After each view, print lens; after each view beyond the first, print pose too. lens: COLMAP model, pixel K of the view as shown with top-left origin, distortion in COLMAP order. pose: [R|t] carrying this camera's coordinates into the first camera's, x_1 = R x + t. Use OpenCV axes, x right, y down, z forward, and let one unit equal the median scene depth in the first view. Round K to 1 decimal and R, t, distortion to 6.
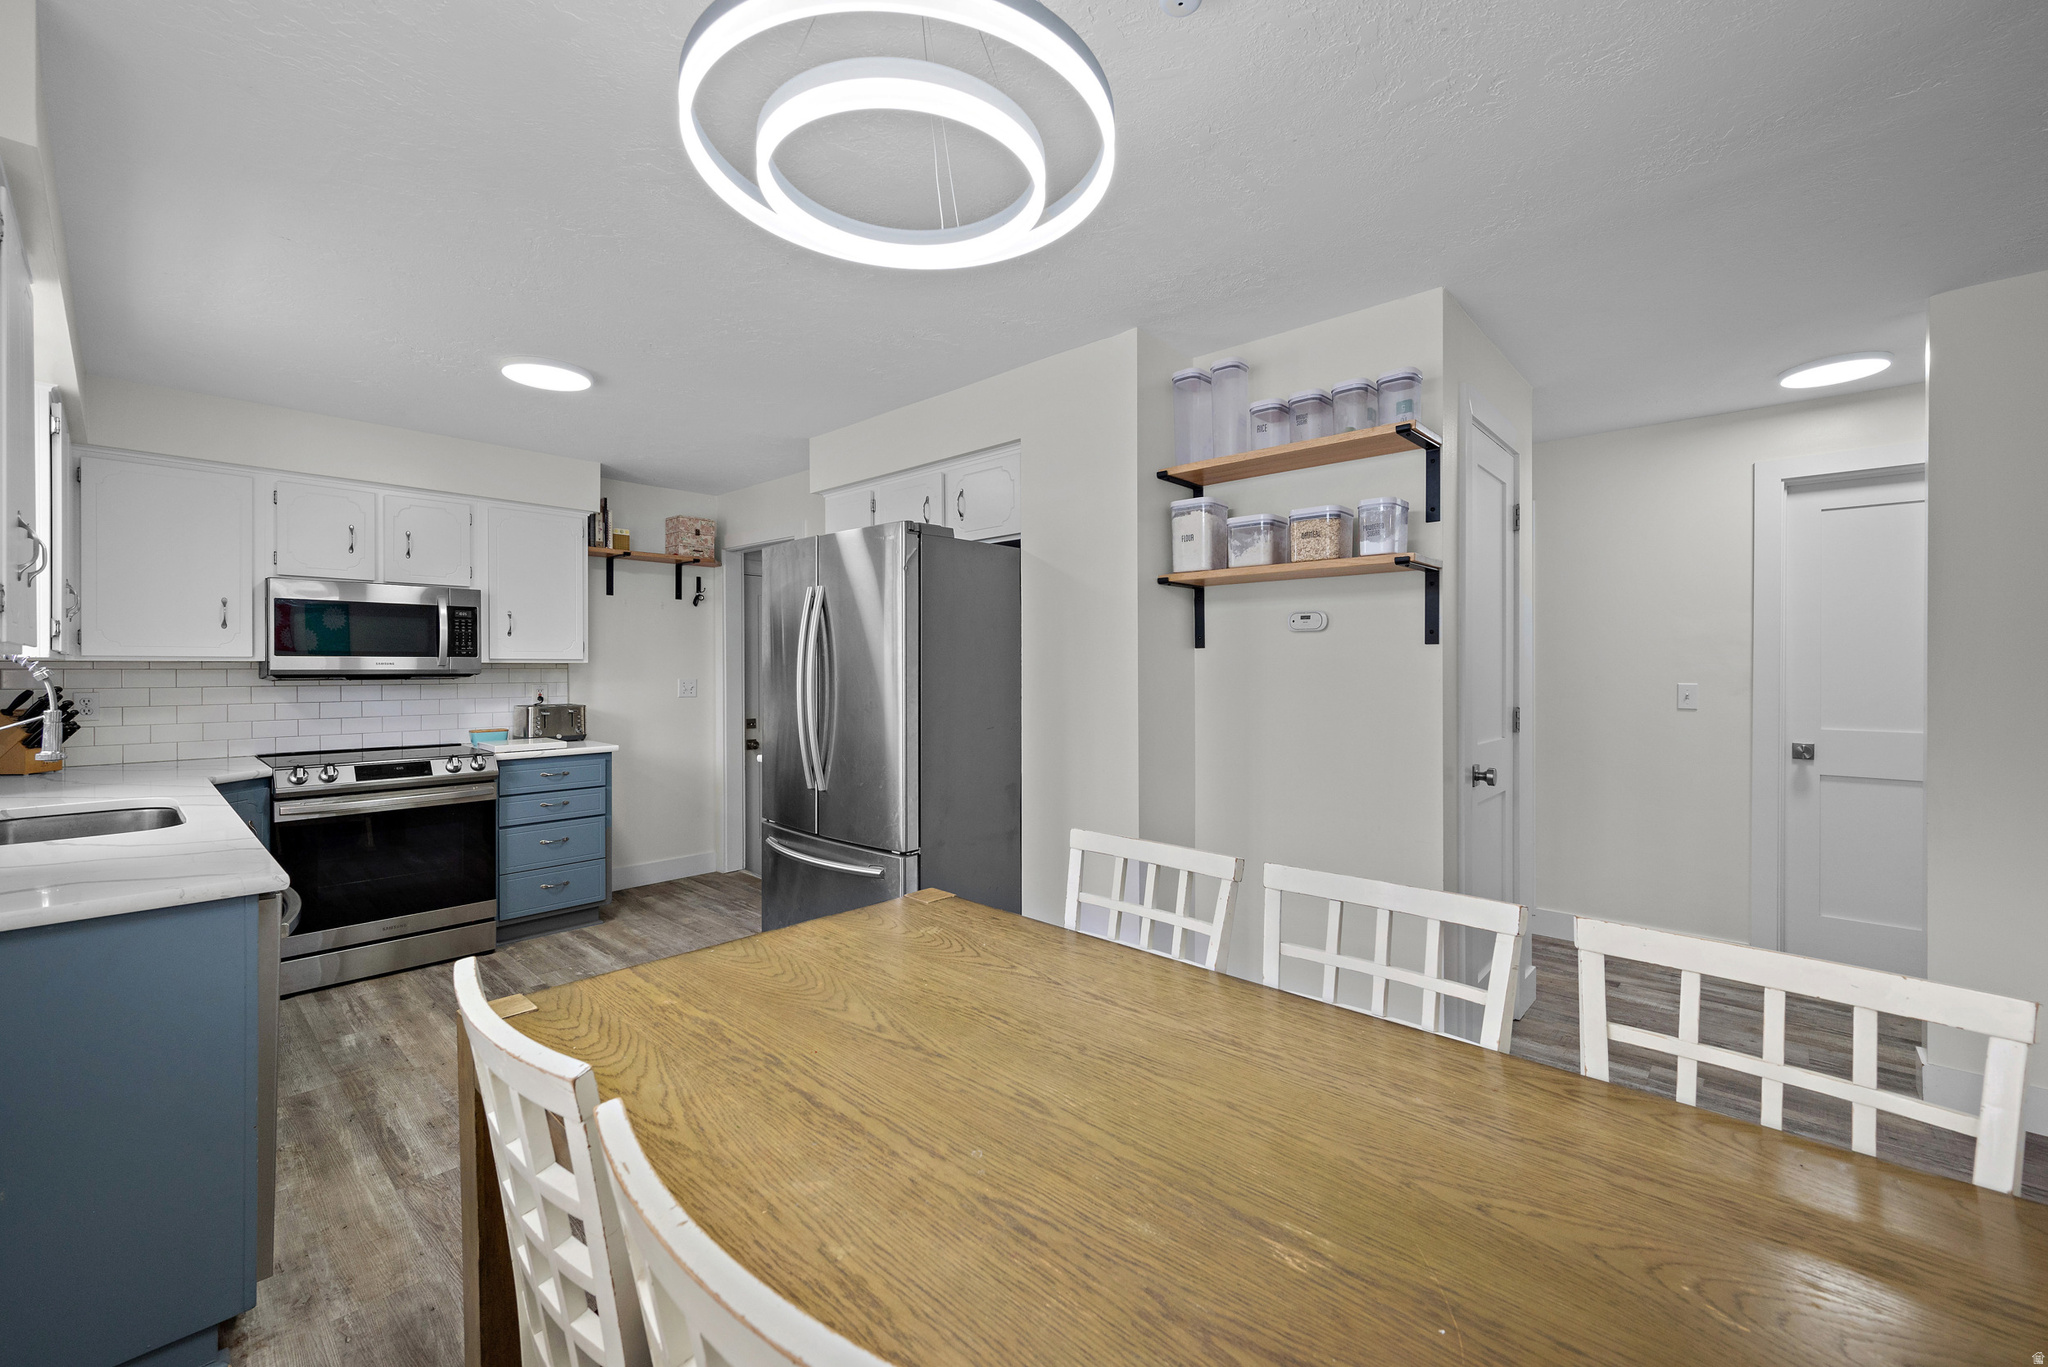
lens RADIAL K [[827.9, 0, 1024.9], [0, 827.9, 668.1], [0, 0, 1]] dist [0.001208, 0.000183]
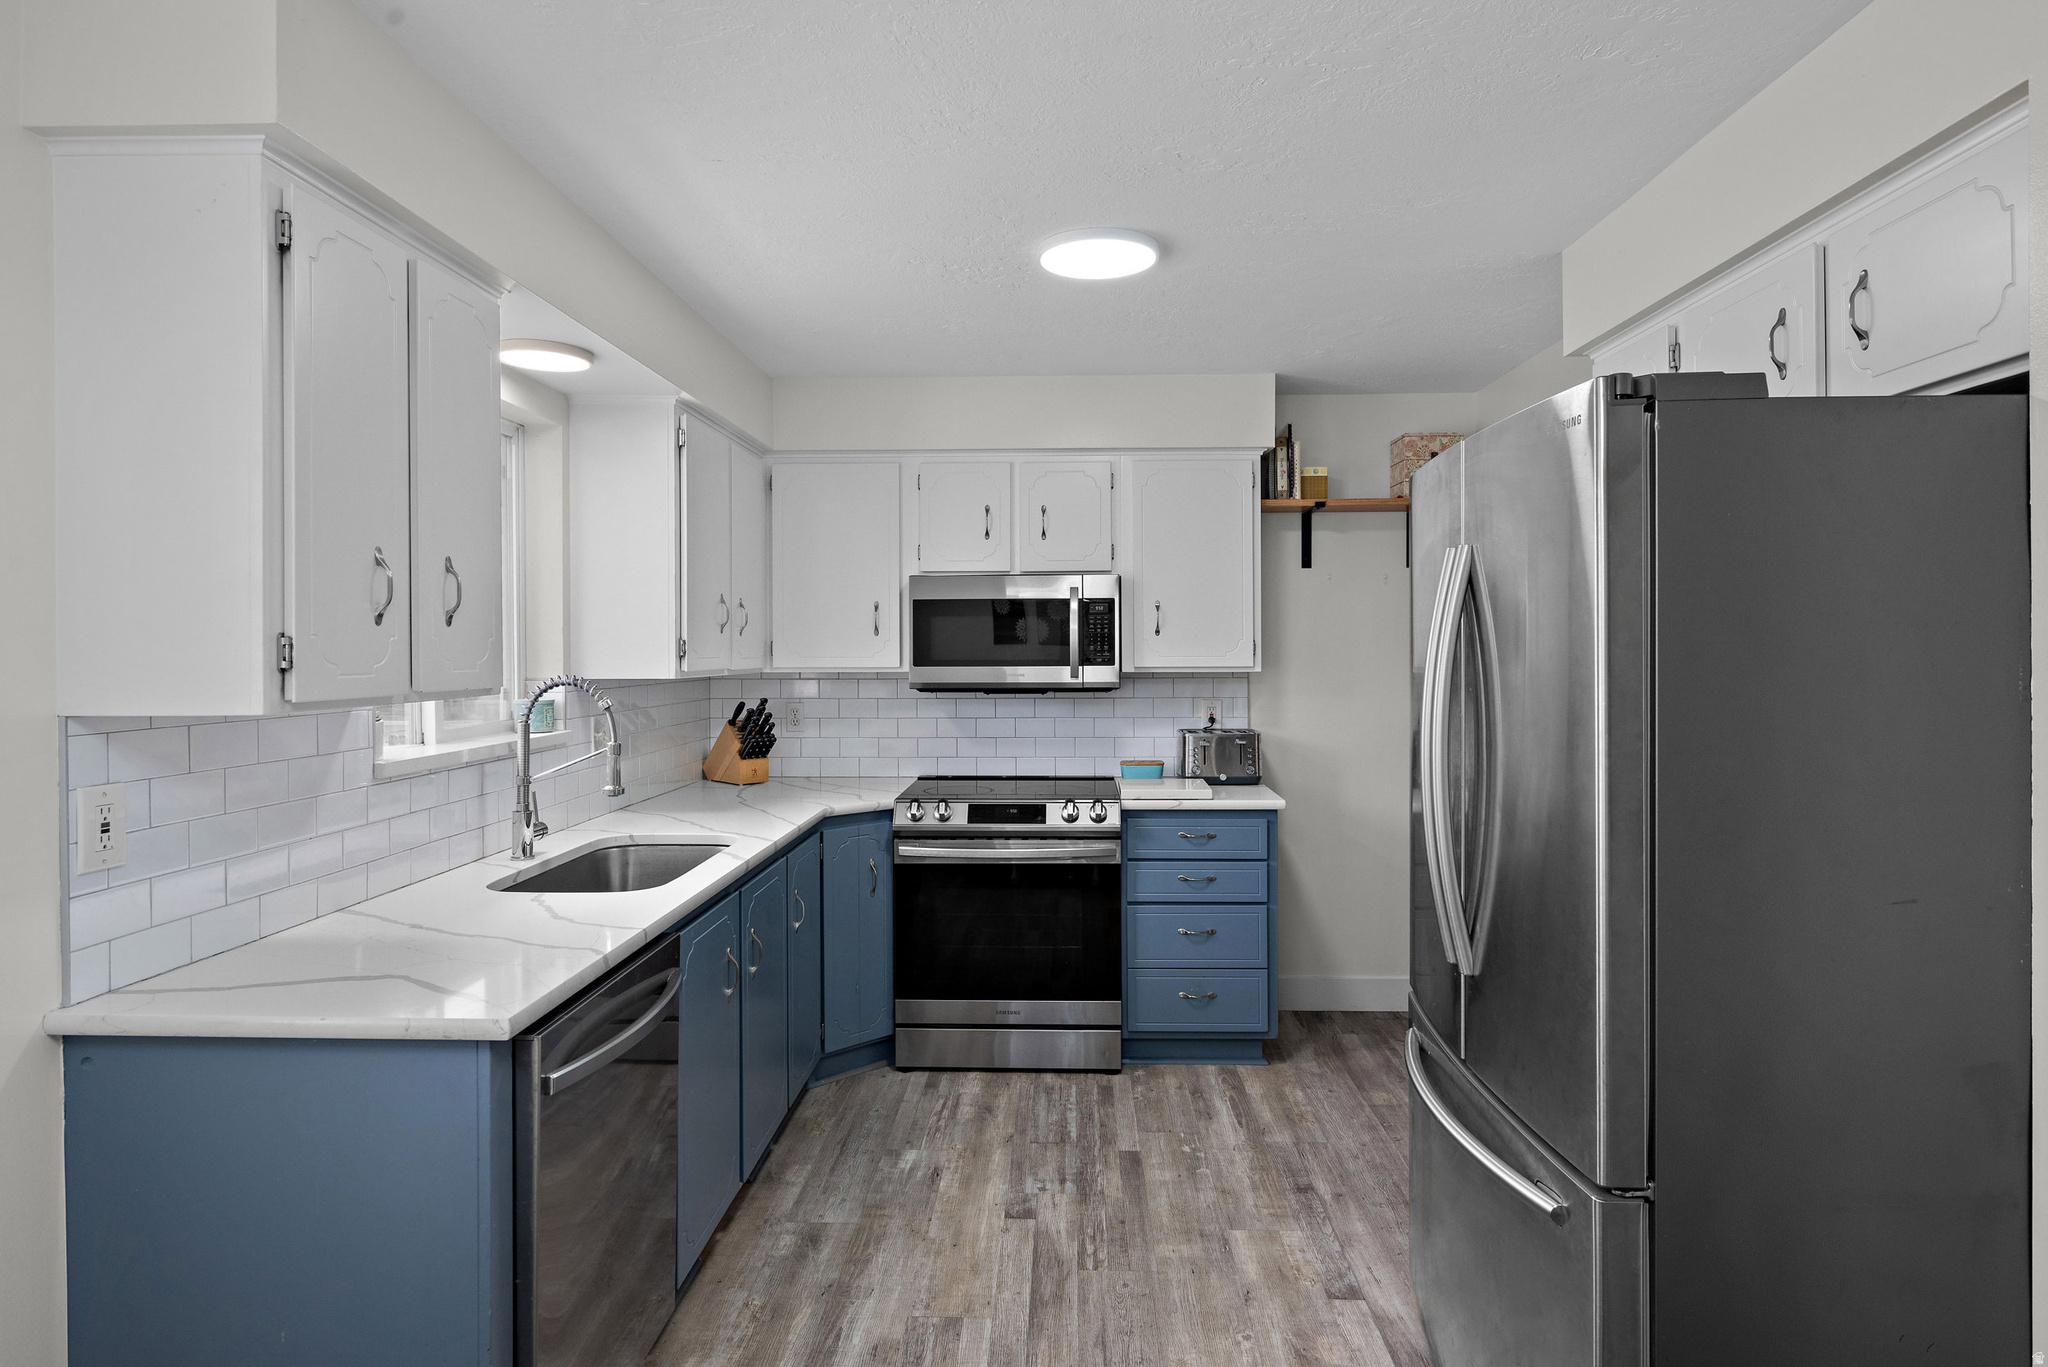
lens RADIAL K [[1139.0, 0, 1028.8], [0, 1139.0, 650.5], [0, 0, 1]] dist [-0.002203, 0.001097]
pose [[0.649831, 0.000296, -0.760079, 0.067551], [0.002946, 0.999991, 0.002908, -0.031281], [0.760073, -0.004129, 0.649825, 0.291311]]
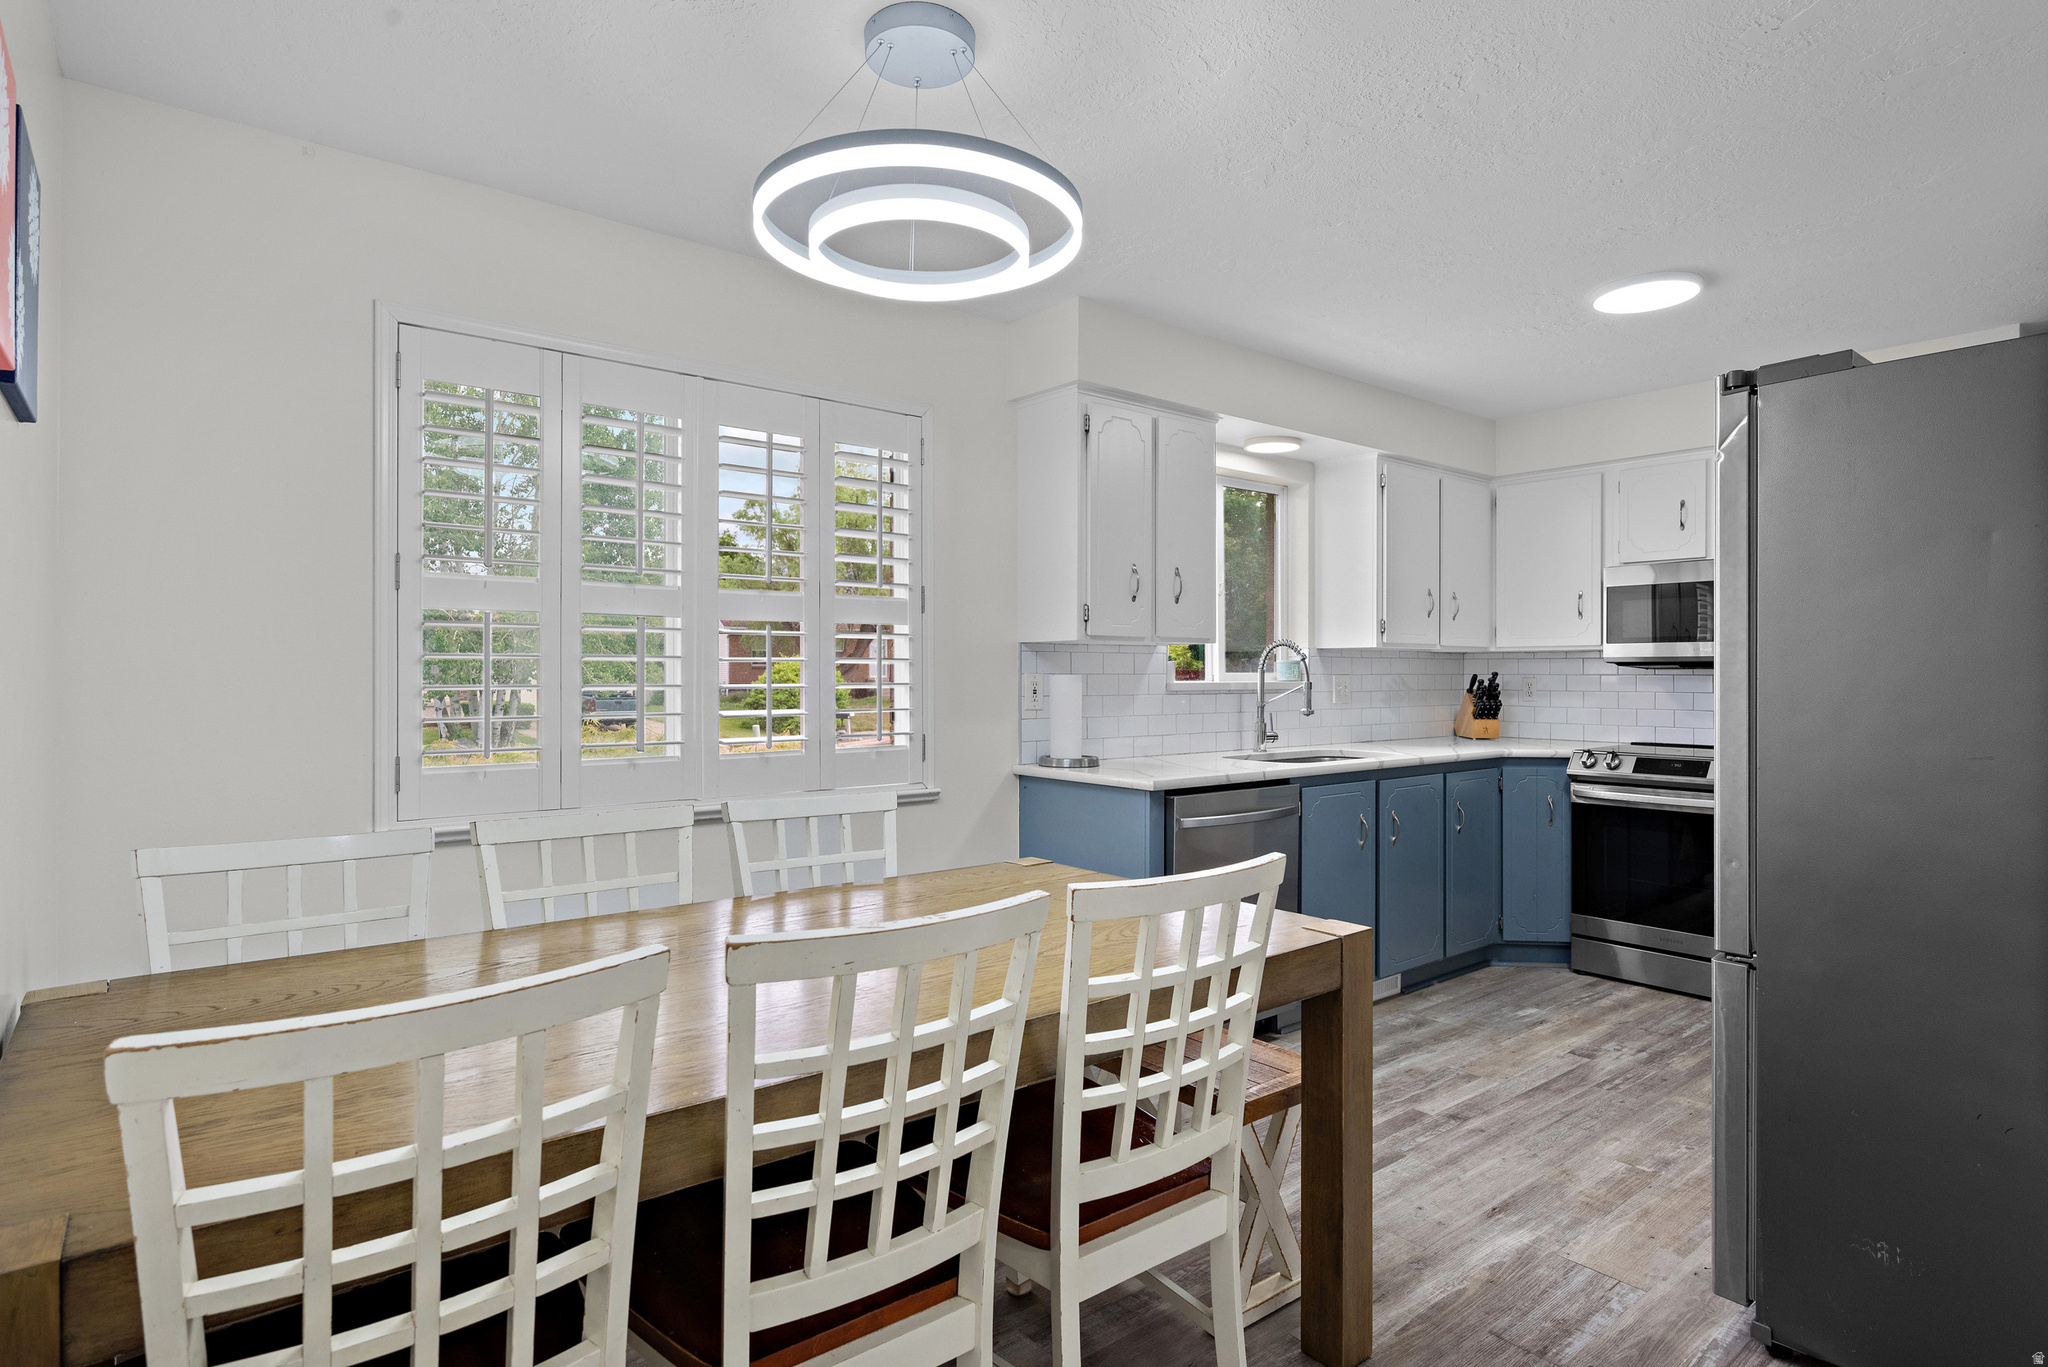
lens RADIAL K [[1079.1, 0, 1030.9], [0, 1079.1, 670.1], [0, 0, 1]] dist [-0.000470, 0.000127]
pose [[-0.142014, -0.003689, -0.989858, 0.465025], [-0.002100, 0.999992, -0.003425, 0.021686], [0.989862, 0.001592, -0.142020, 0.440747]]
